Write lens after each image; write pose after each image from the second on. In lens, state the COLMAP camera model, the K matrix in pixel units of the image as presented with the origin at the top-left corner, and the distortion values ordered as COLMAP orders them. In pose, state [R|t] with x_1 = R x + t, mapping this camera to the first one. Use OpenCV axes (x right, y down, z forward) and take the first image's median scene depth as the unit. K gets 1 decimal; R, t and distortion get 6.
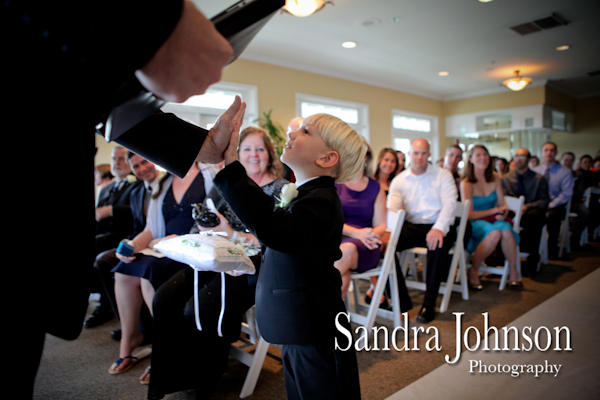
lens RADIAL K [[407.0, 0, 300.0], [0, 407.0, 200.0], [0, 0, 1]] dist [-0.117370, 0.083951]
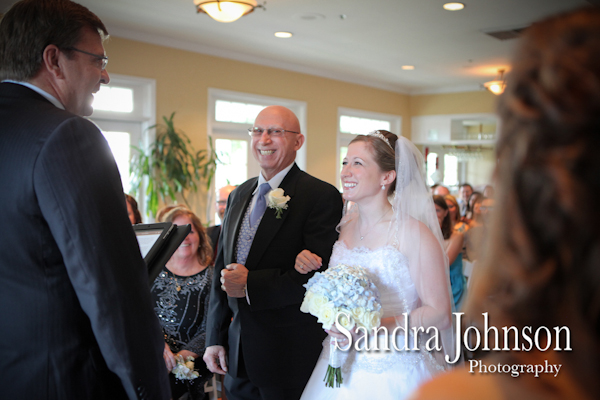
lens RADIAL K [[654.0, 0, 300.0], [0, 654.0, 200.0], [0, 0, 1]] dist [0.005320, 0.000649]
pose [[0.987357, 0.016141, 0.157690, -0.030331], [-0.016934, 0.999850, 0.003682, -0.074602], [-0.157607, -0.006305, 0.987482, -0.194411]]
